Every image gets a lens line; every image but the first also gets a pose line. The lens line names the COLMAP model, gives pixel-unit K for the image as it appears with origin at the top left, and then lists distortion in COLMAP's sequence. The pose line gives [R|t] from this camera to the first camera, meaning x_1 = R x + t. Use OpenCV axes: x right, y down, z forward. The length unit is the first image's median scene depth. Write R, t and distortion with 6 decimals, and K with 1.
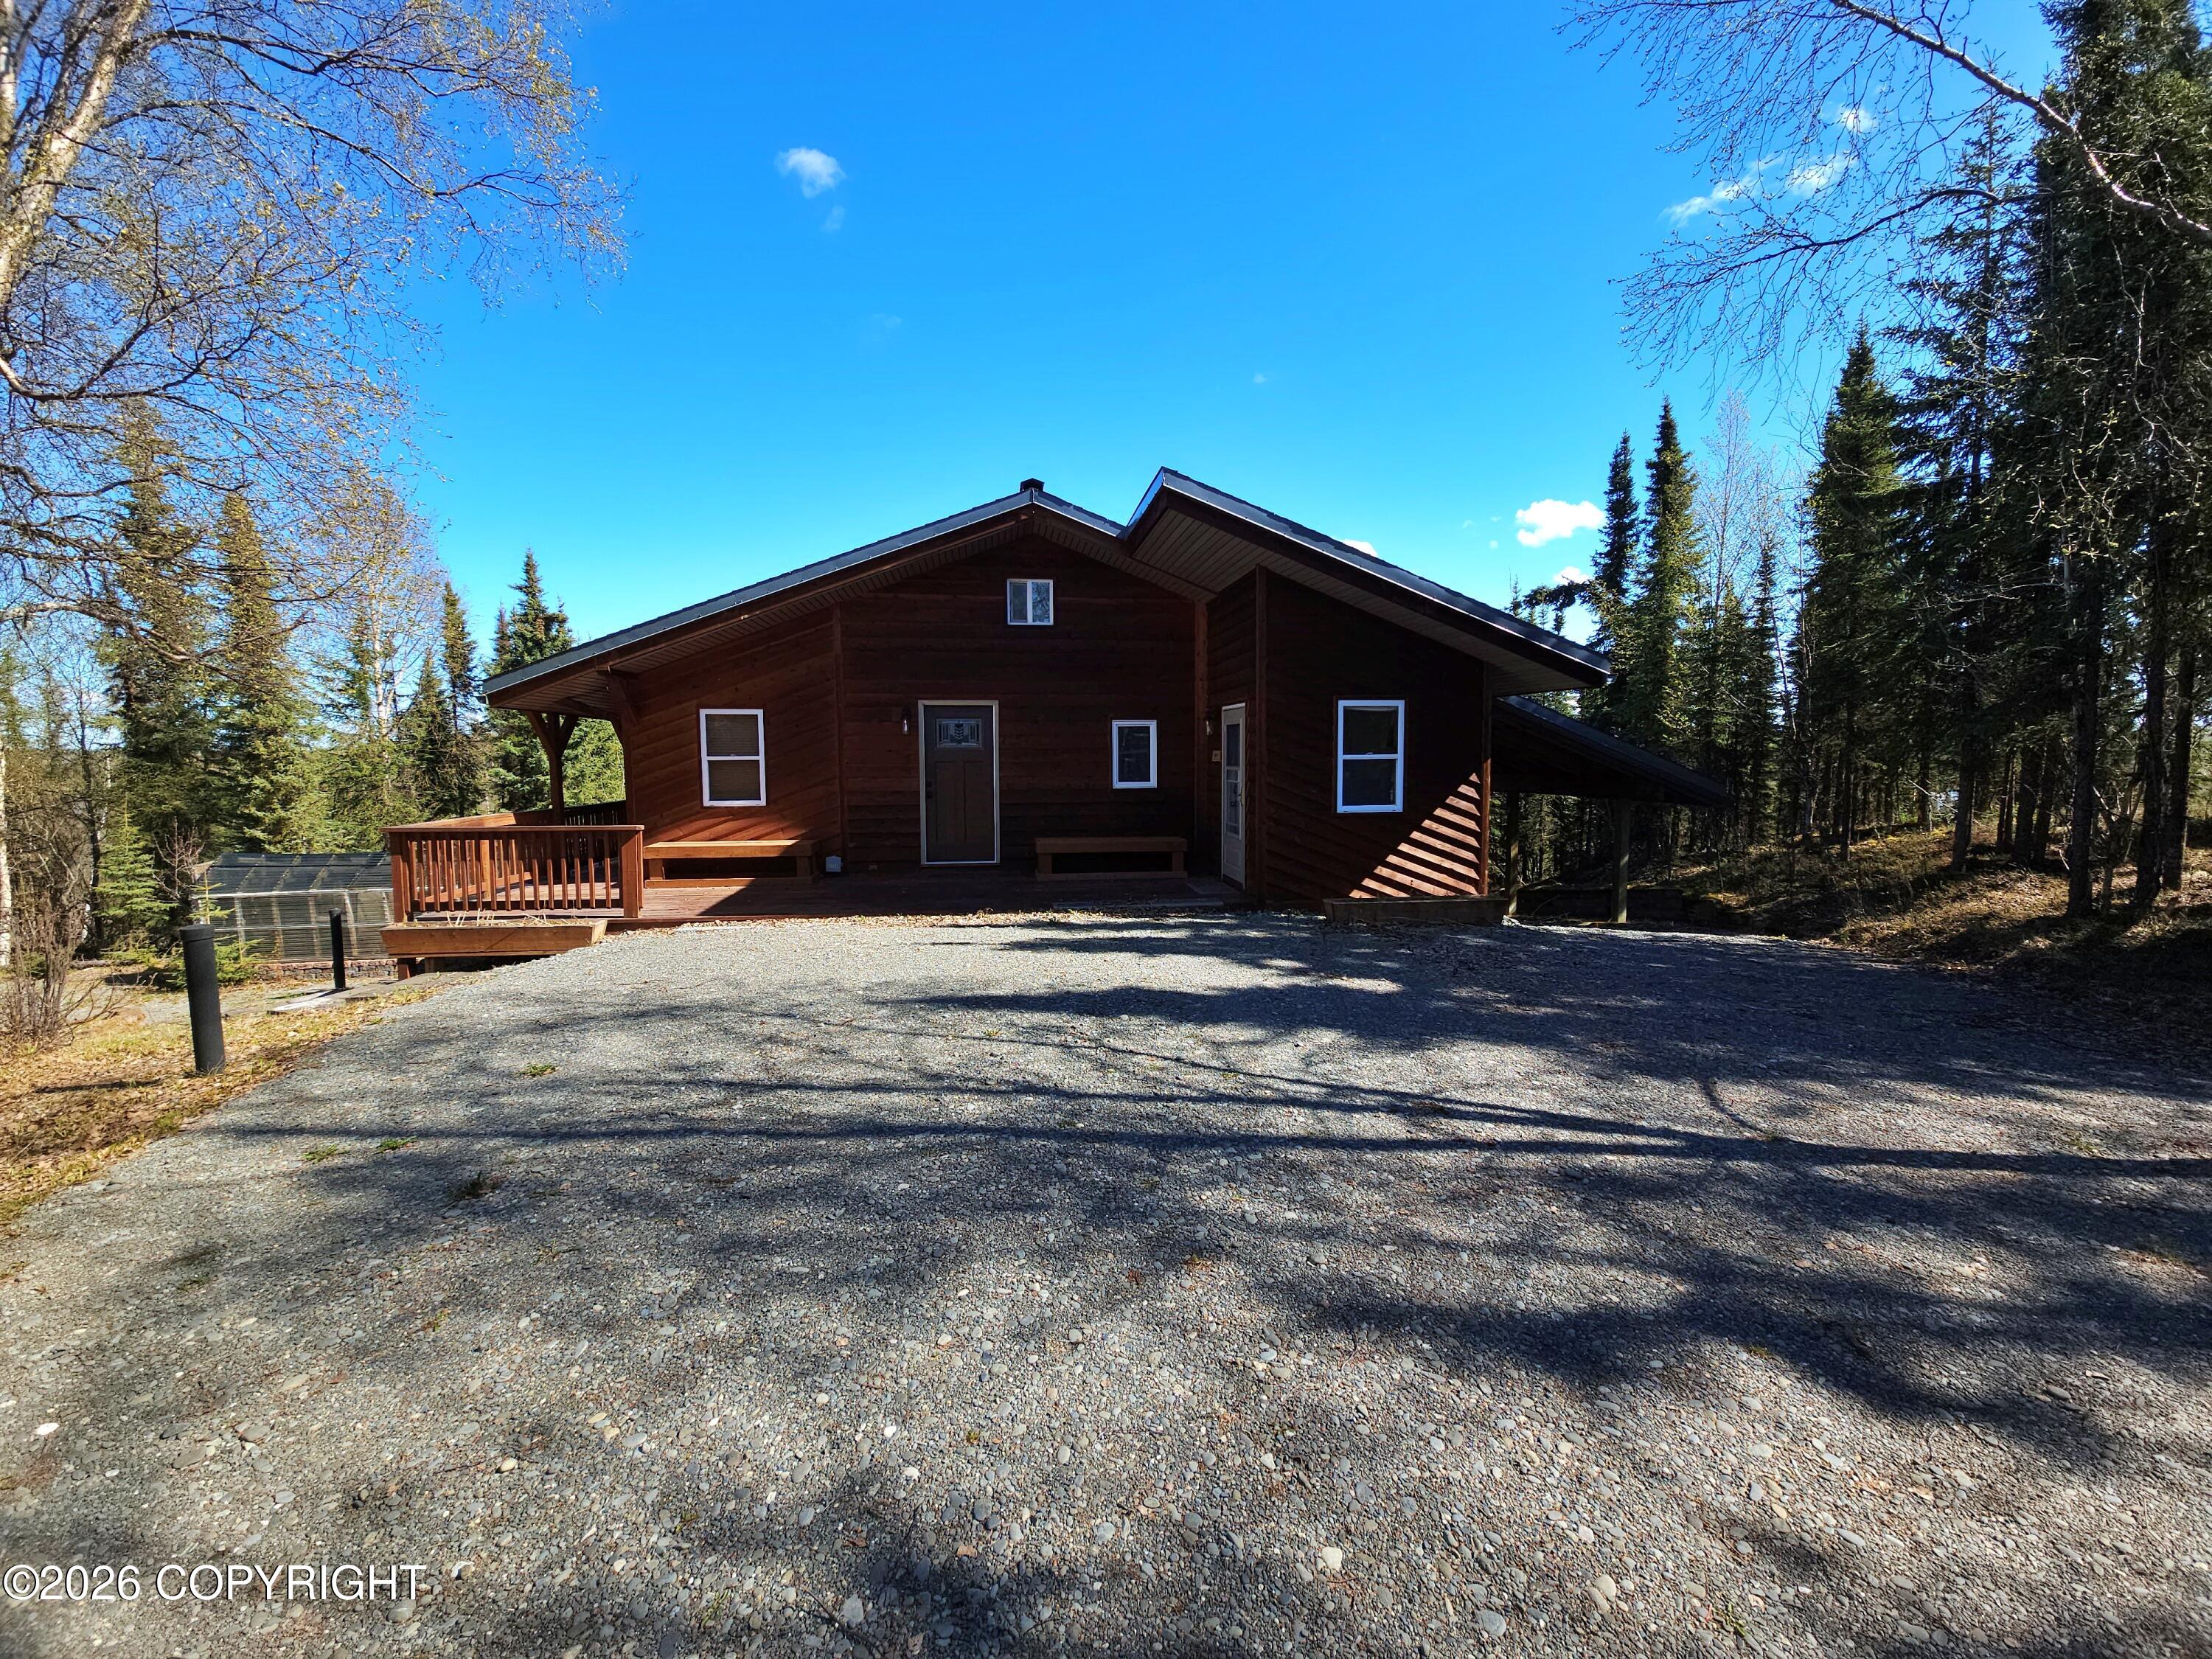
lens RADIAL K [[900.5, 0, 1107.0], [0, 900.5, 820.2], [0, 0, 1]] dist [0.004375, -0.000117]
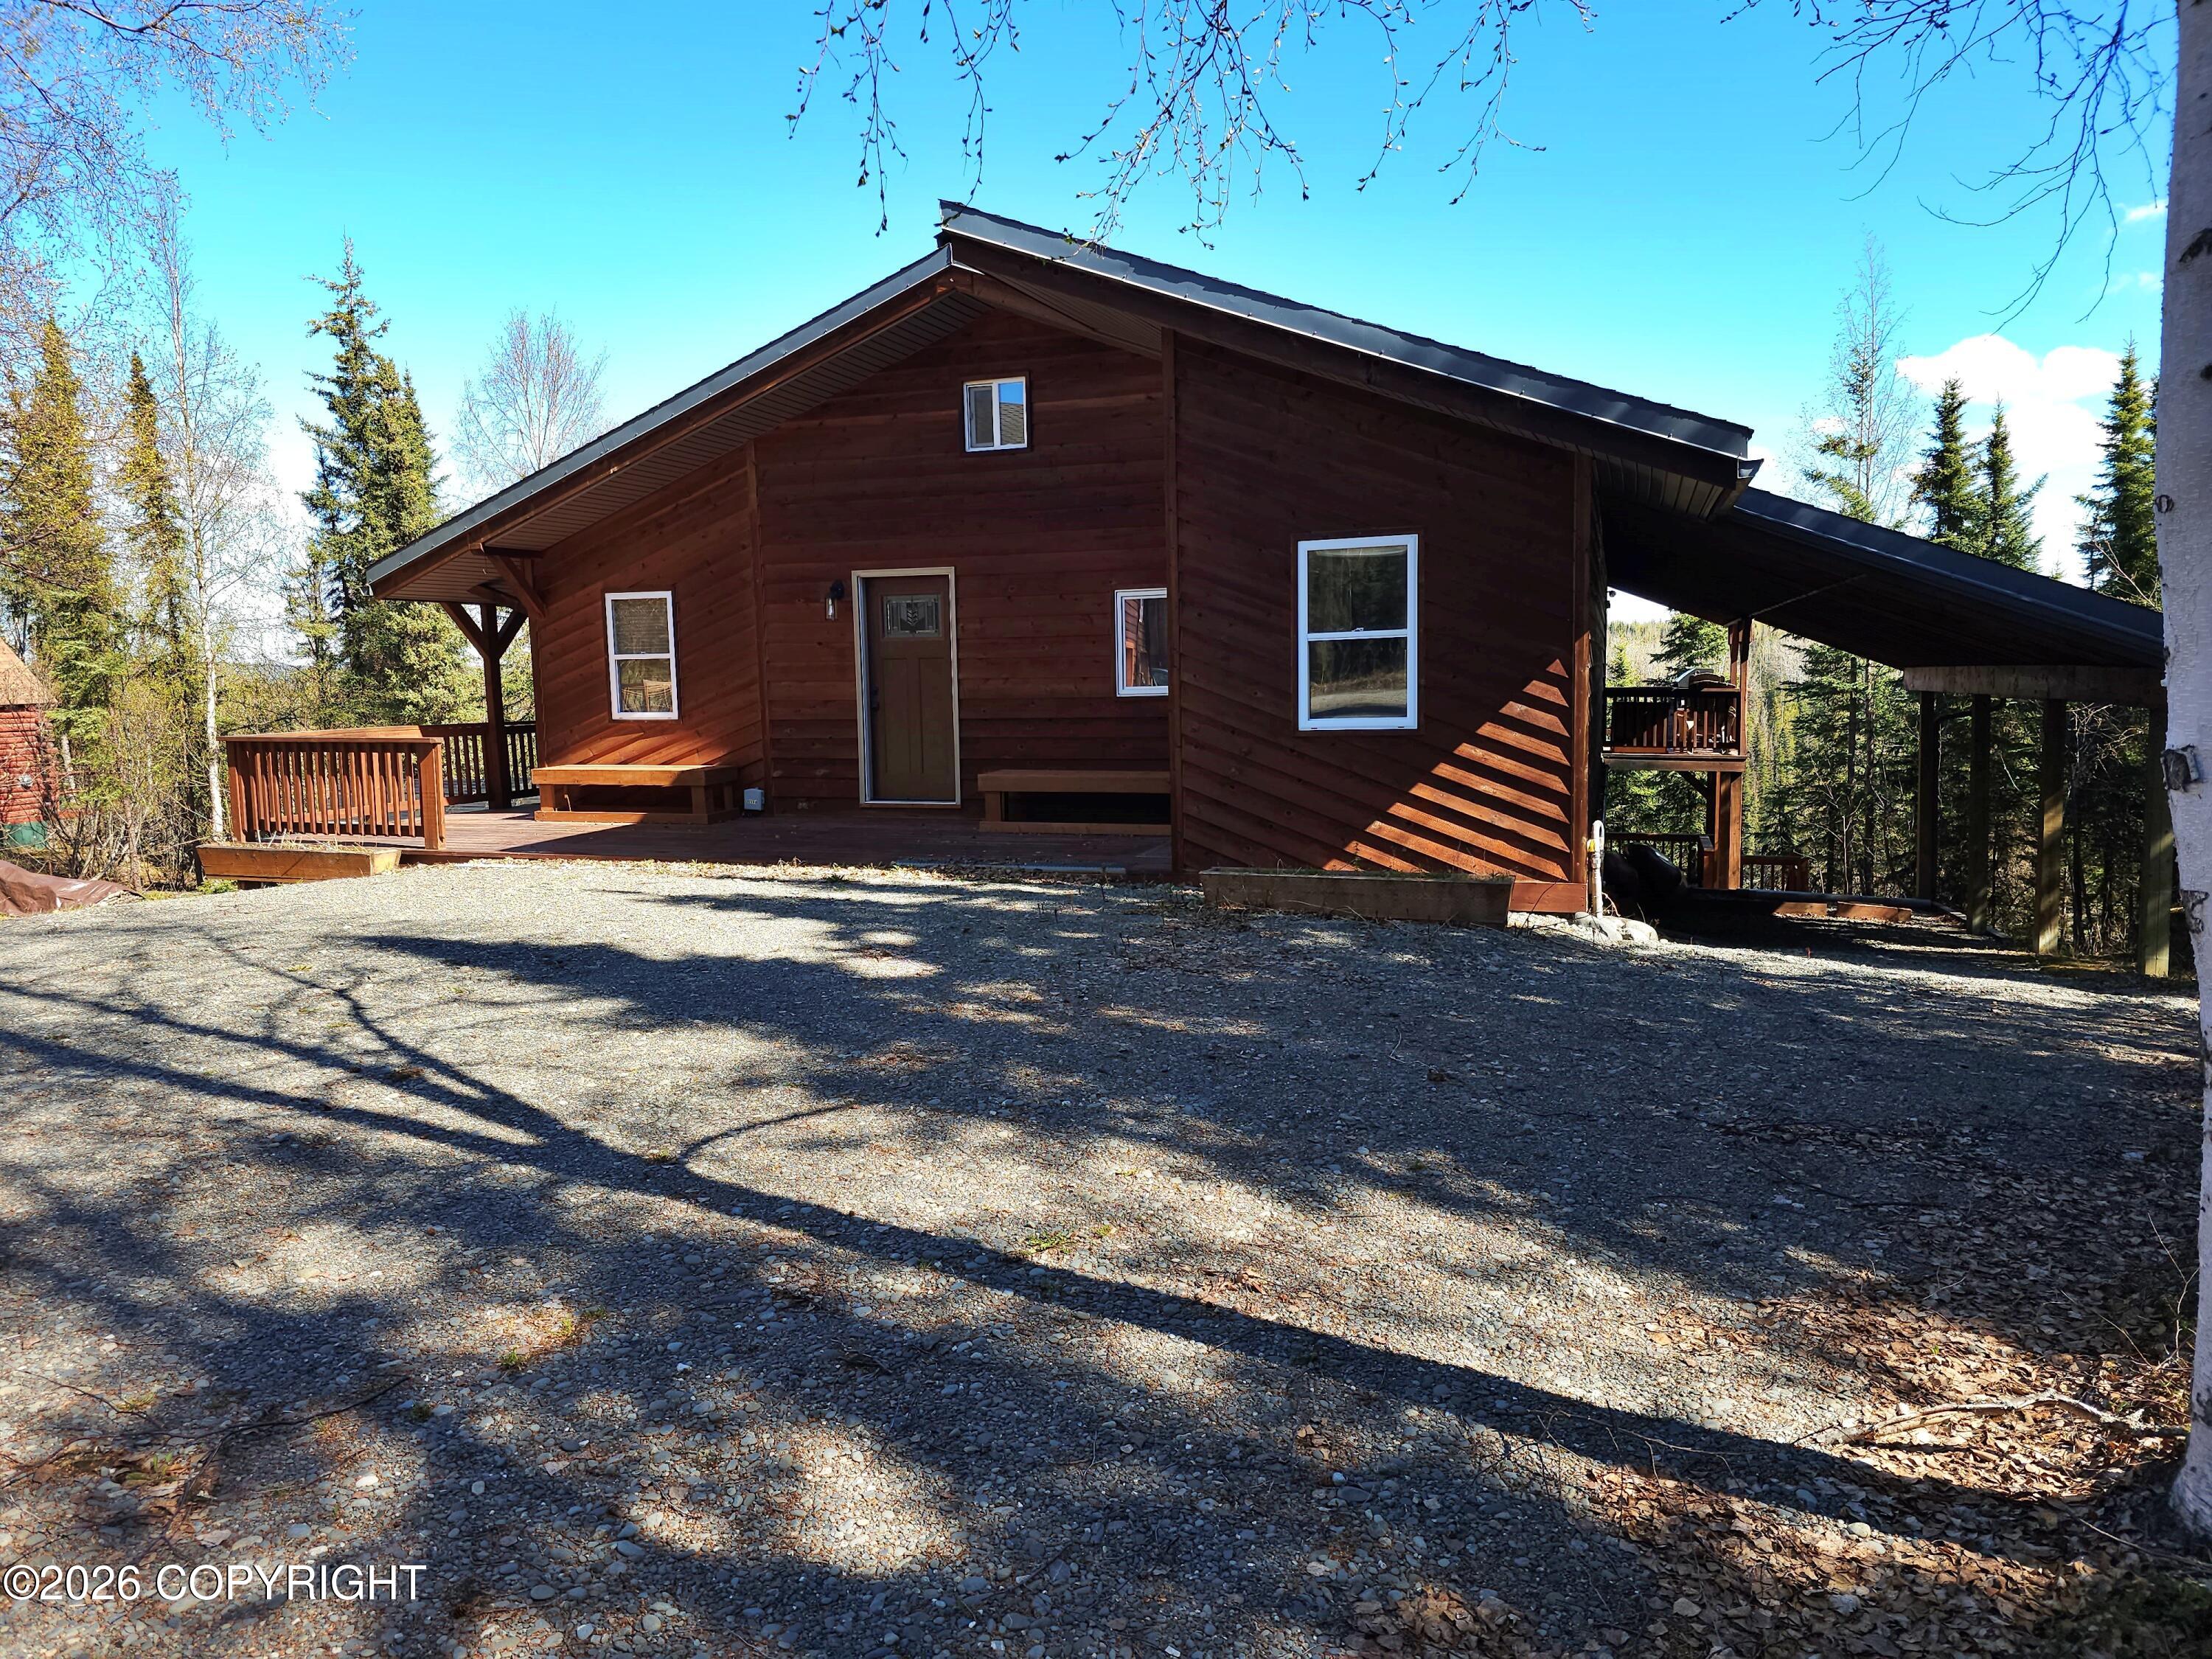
lens RADIAL K [[1496.8, 0, 1113.3], [0, 1496.8, 829.3], [0, 0, 1]] dist [0.079201, -0.067910]
pose [[0.885967, 0.035684, -0.462373, 0.598216], [-0.016880, 0.998856, 0.044743, 0.014988], [0.463441, -0.031836, 0.885556, 0.050342]]
